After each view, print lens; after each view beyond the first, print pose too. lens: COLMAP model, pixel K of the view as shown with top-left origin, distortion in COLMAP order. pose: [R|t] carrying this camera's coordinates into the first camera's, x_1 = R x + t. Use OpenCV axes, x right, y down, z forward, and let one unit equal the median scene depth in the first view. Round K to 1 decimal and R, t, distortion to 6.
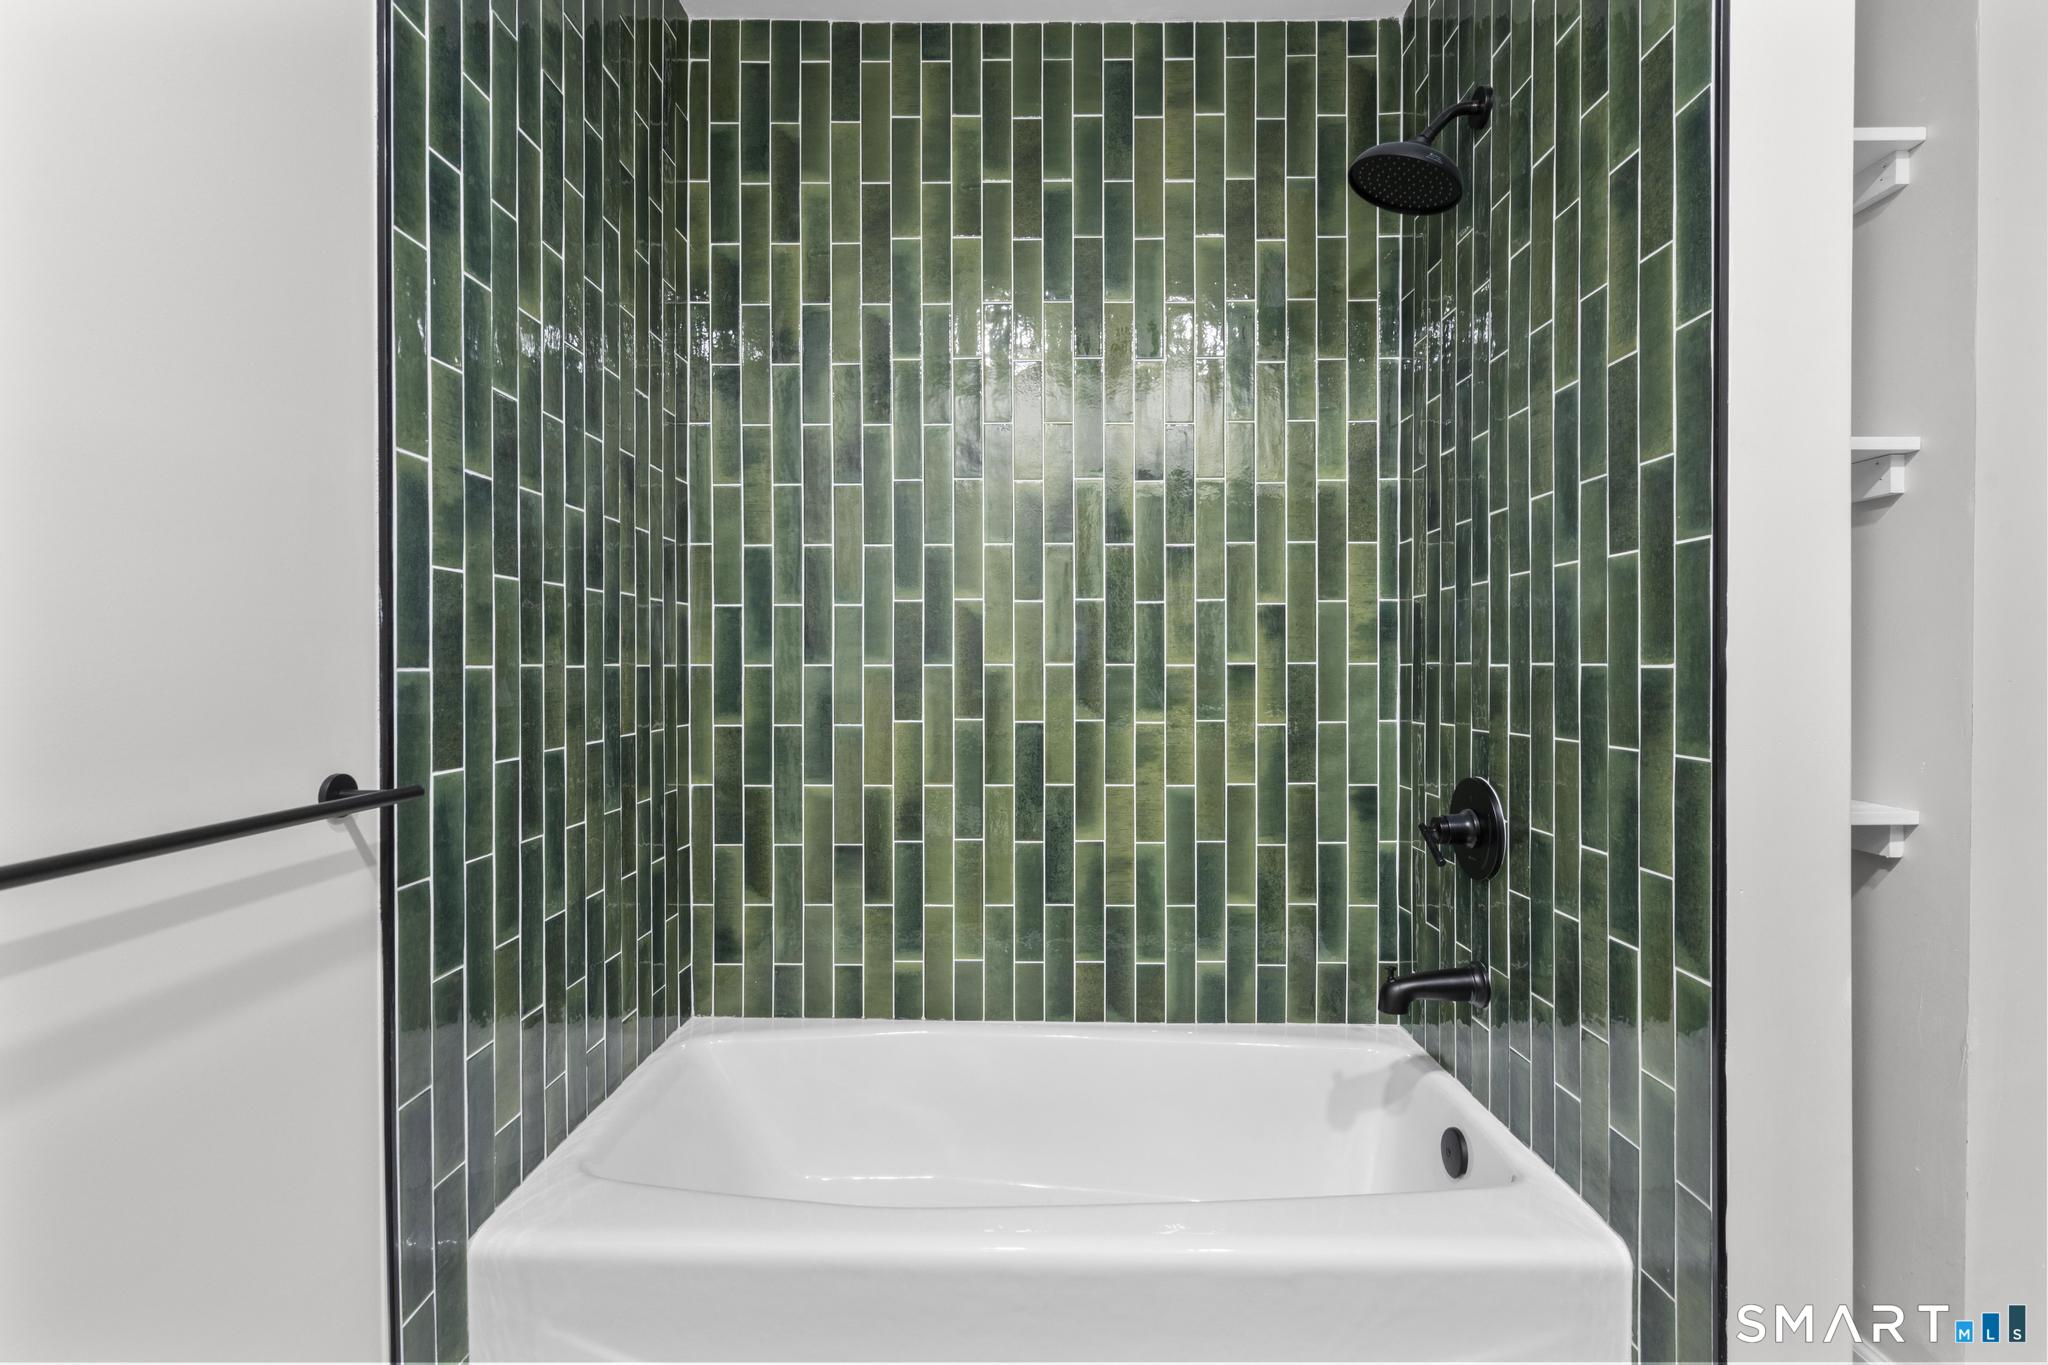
lens RADIAL K [[919.3, 0, 1021.9], [0, 919.3, 676.0], [0, 0, 1]] dist [-0.008547, 0.003466]
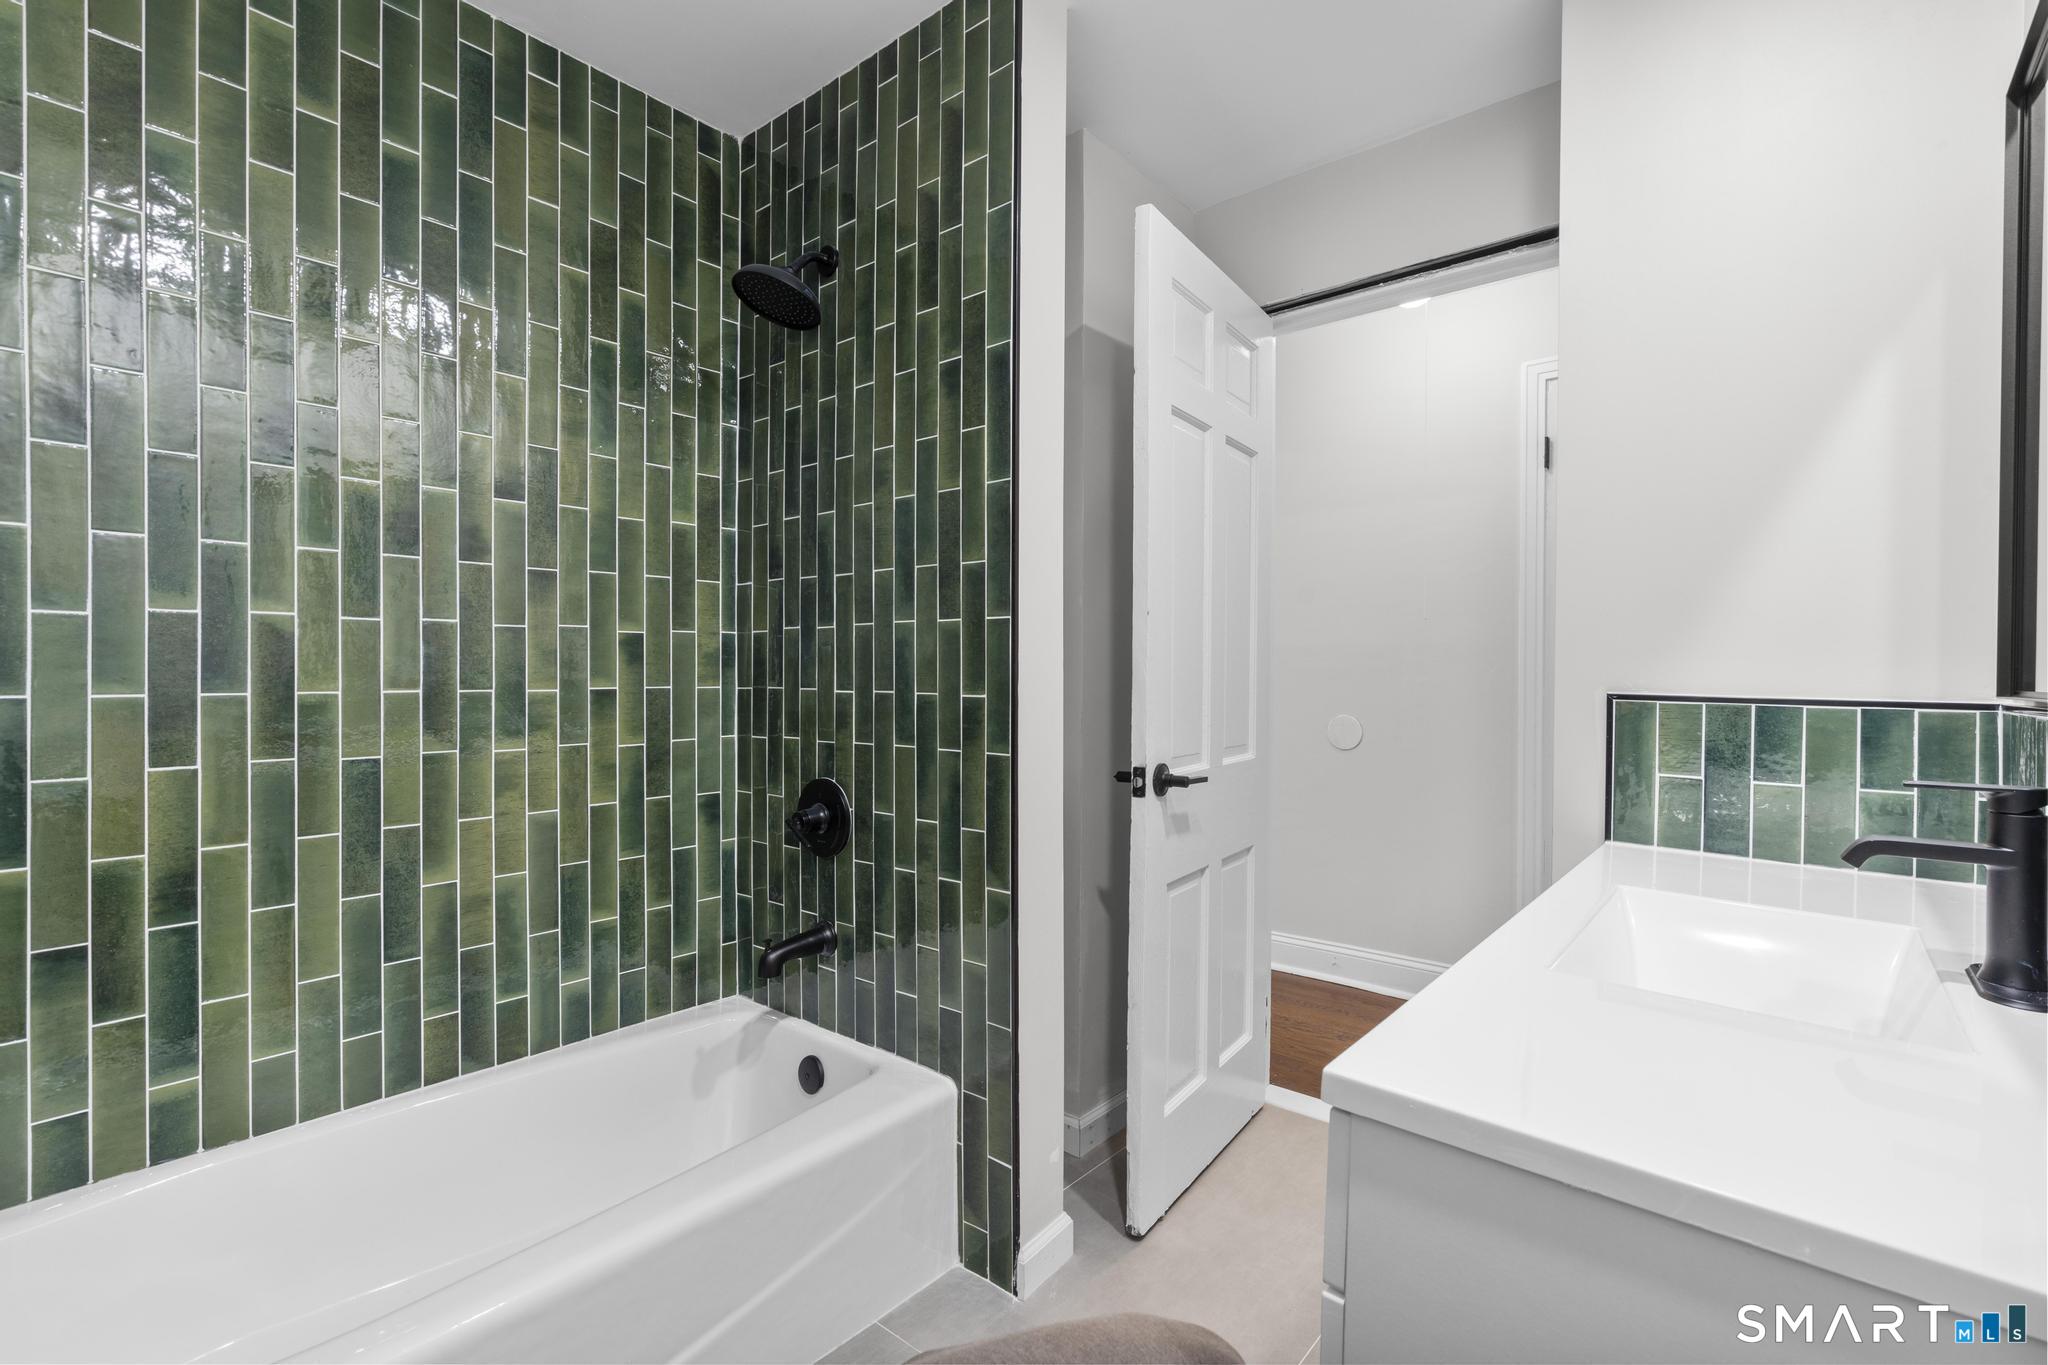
lens RADIAL K [[919.3, 0, 1021.9], [0, 919.3, 676.0], [0, 0, 1]] dist [-0.008547, 0.003466]
pose [[0.631956, -0.000028, 0.775004, -0.268807], [0.002445, 0.999995, -0.001957, -0.024123], [-0.775001, 0.003131, 0.631953, -0.026094]]
